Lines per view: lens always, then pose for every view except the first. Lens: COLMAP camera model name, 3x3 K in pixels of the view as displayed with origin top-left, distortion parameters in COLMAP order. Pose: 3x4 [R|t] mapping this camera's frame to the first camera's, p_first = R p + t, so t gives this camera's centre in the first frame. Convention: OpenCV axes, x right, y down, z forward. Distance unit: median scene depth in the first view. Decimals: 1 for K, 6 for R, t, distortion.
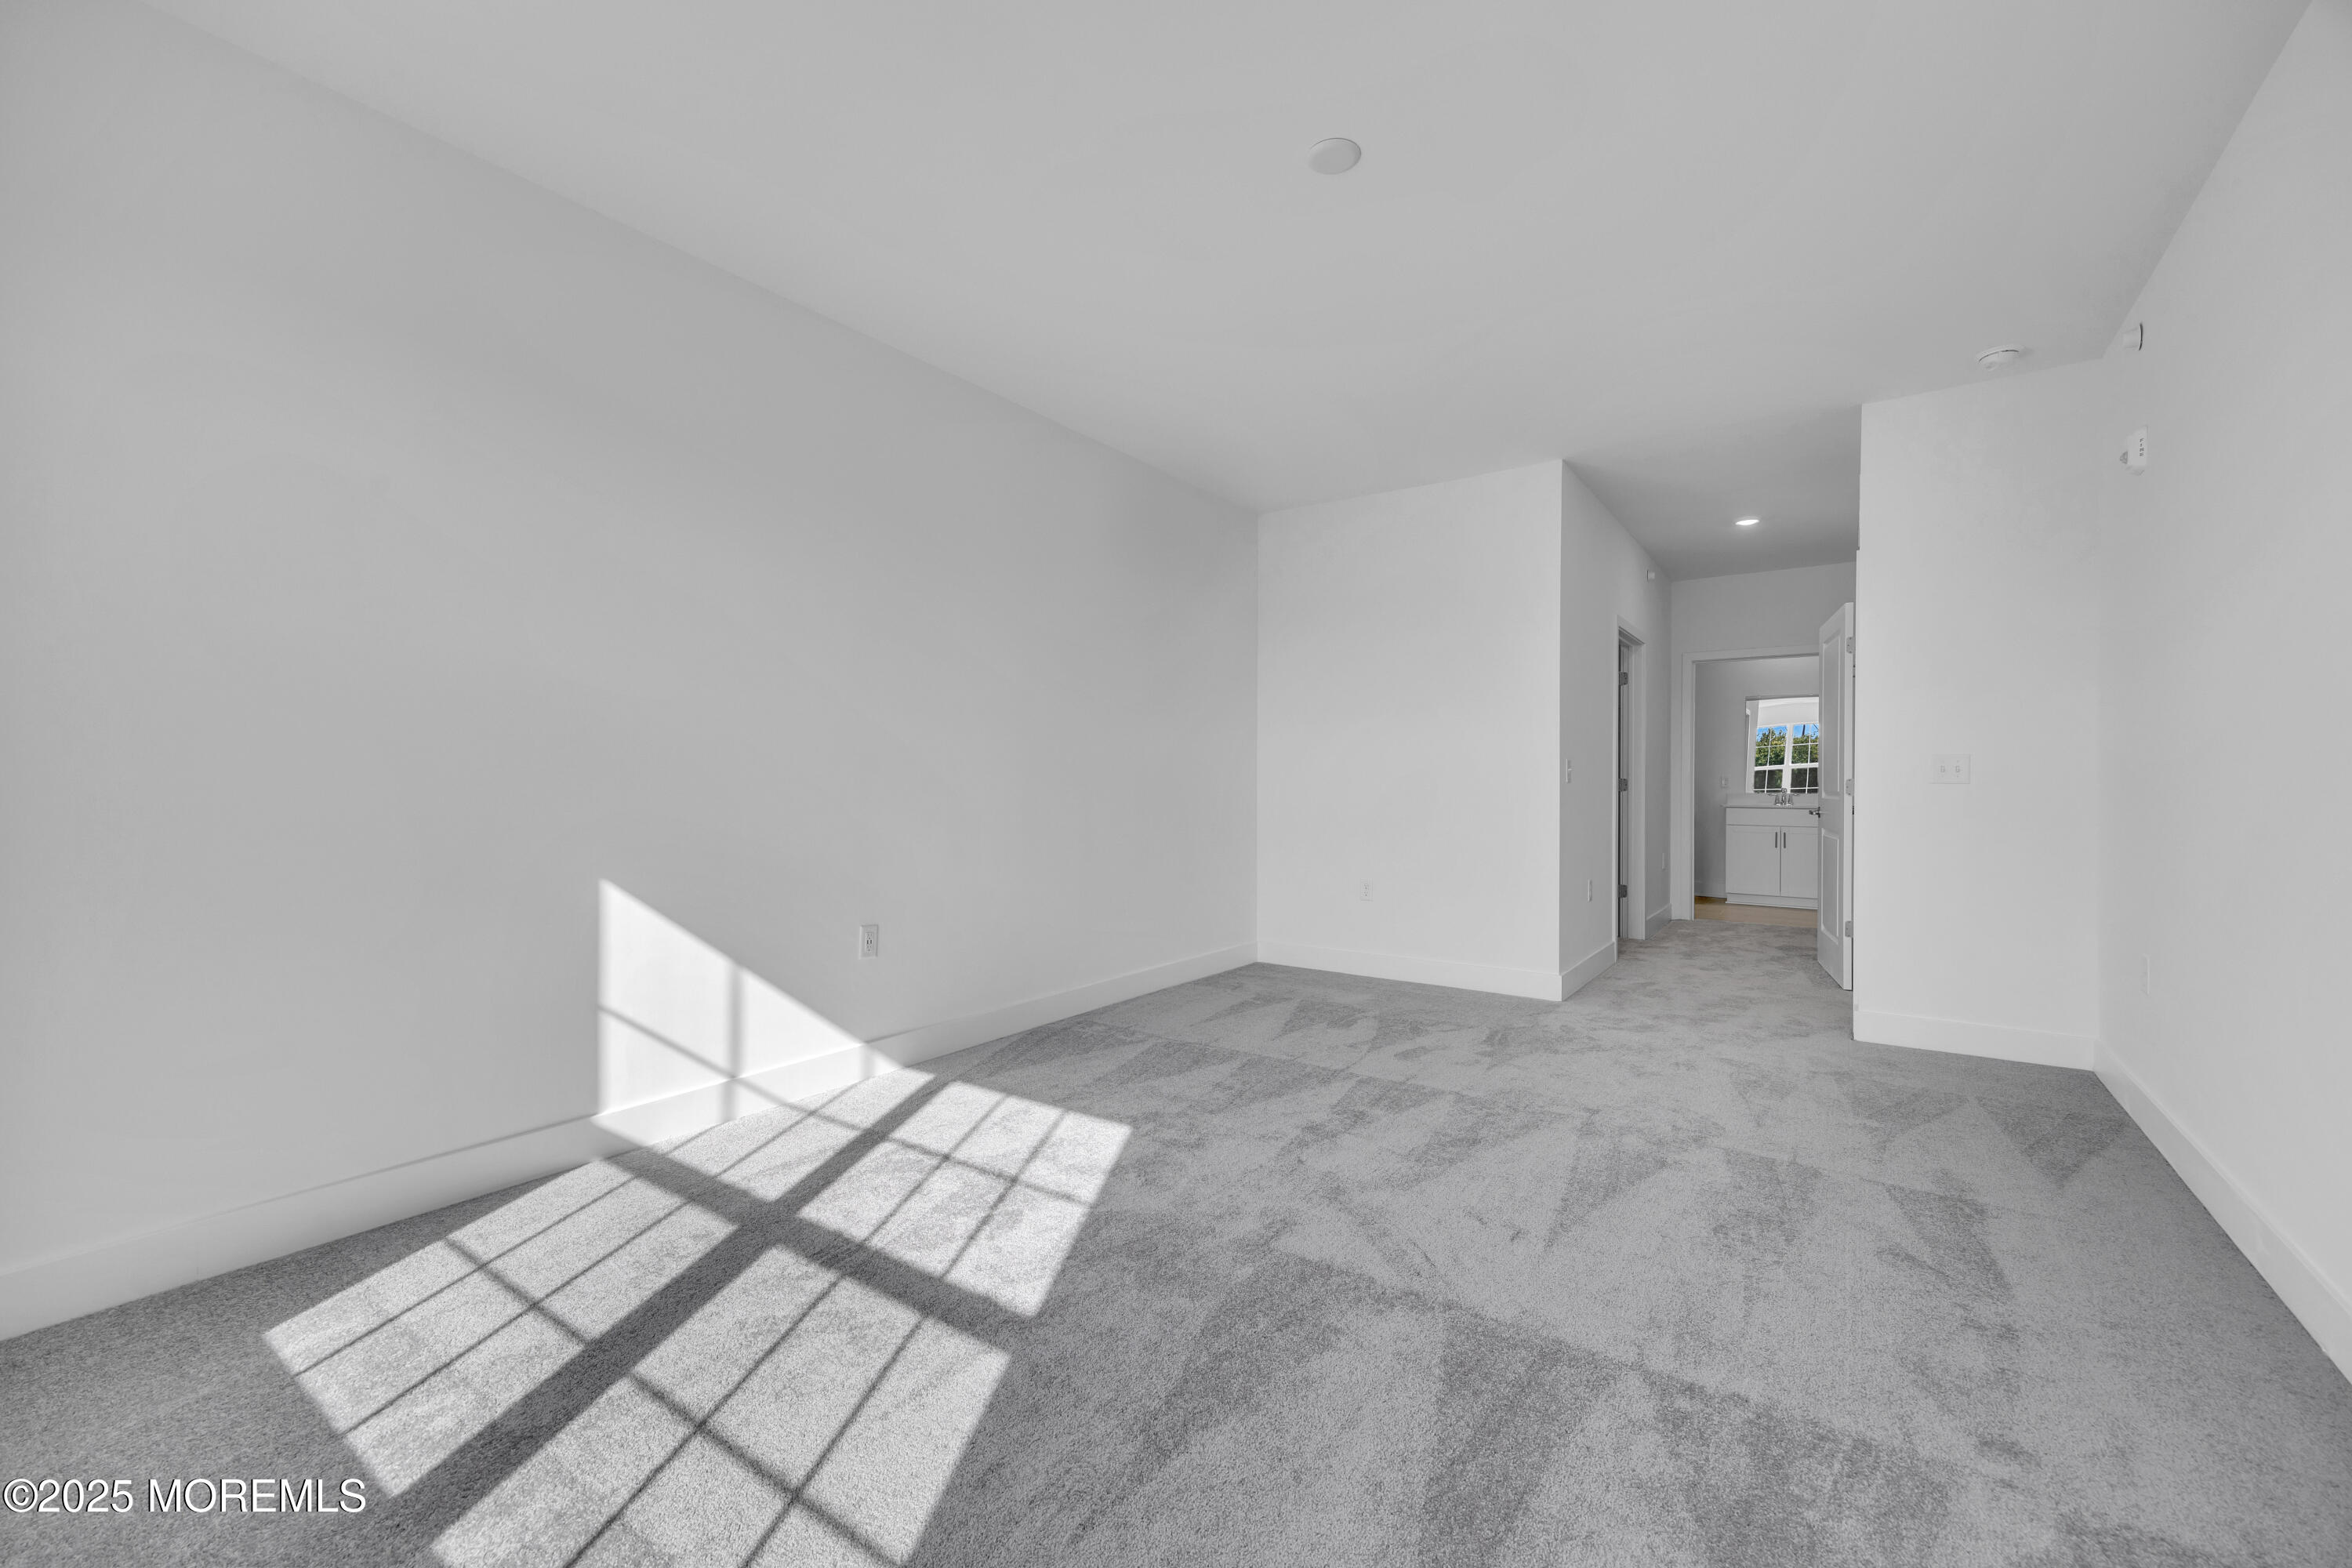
lens RADIAL K [[947.6, 0, 1164.1], [0, 947.6, 780.8], [0, 0, 1]] dist [0.001124, -0.000038]
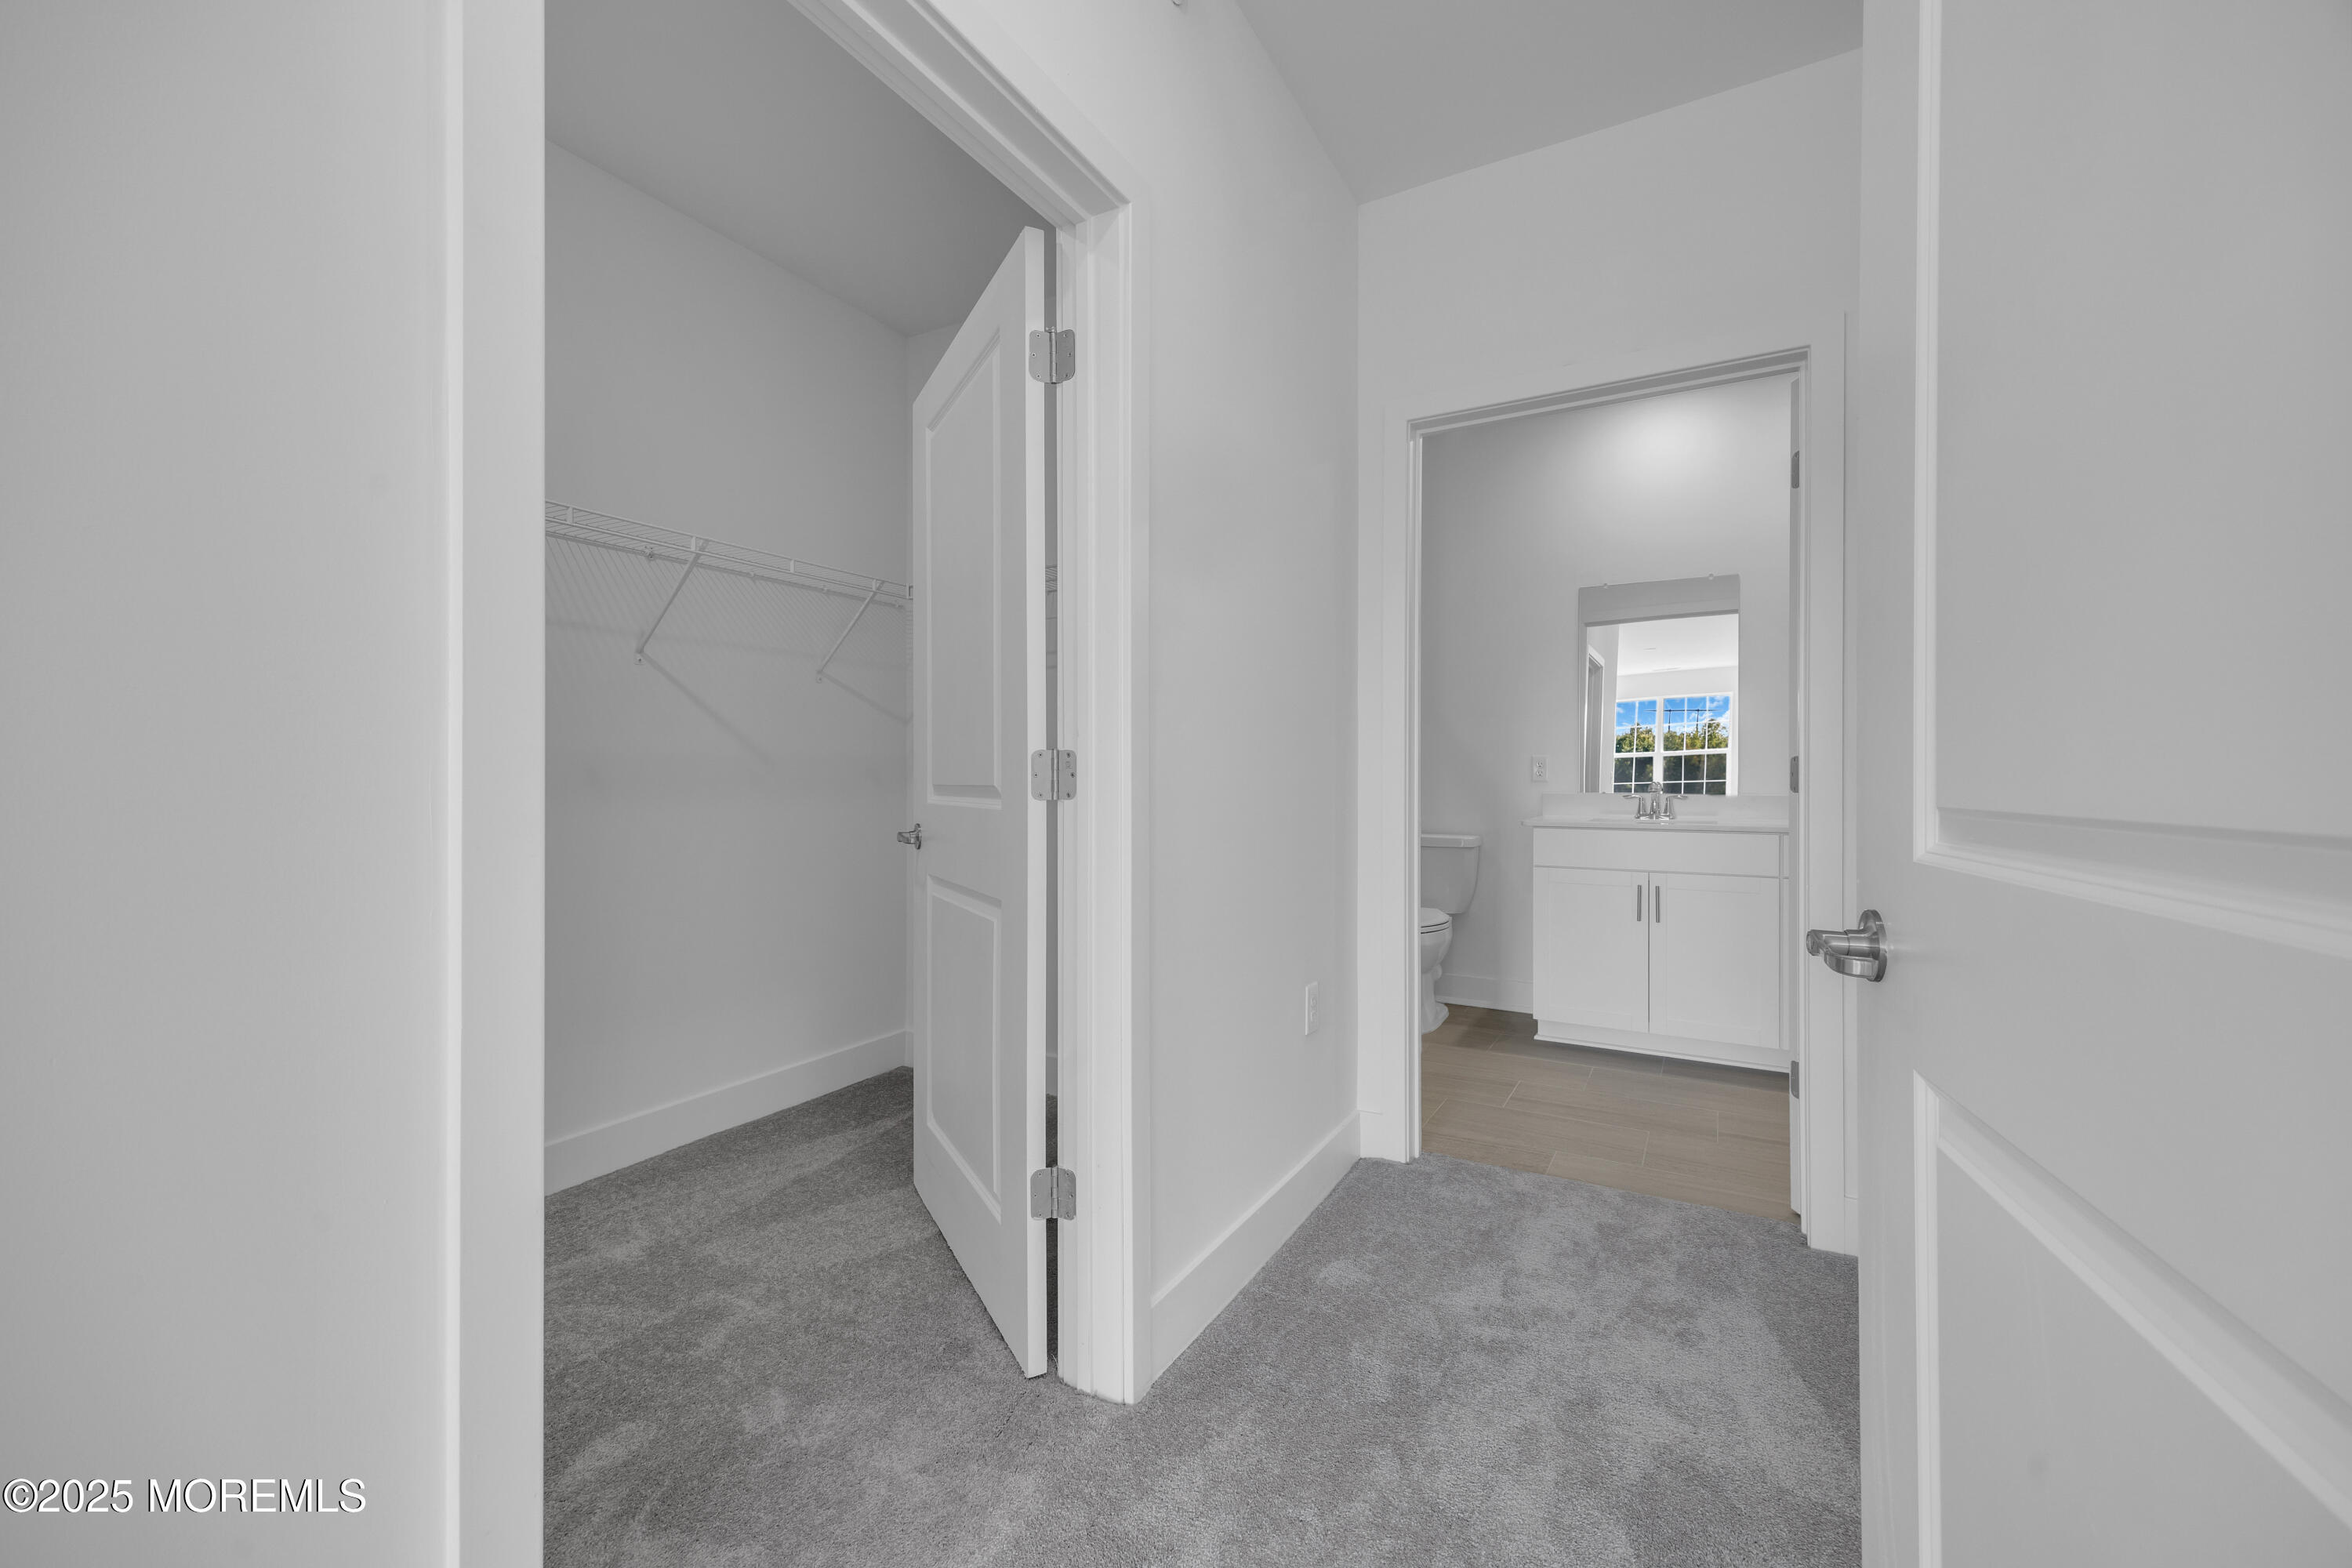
lens RADIAL K [[947.6, 0, 1183.9], [0, 947.6, 793.2], [0, 0, 1]] dist [0.001124, -0.000038]
pose [[0.992819, -0.011205, 0.119100, 0.367351], [0.009727, 0.999868, 0.012982, 0.004784], [-0.119230, -0.011730, 0.992797, 0.563918]]
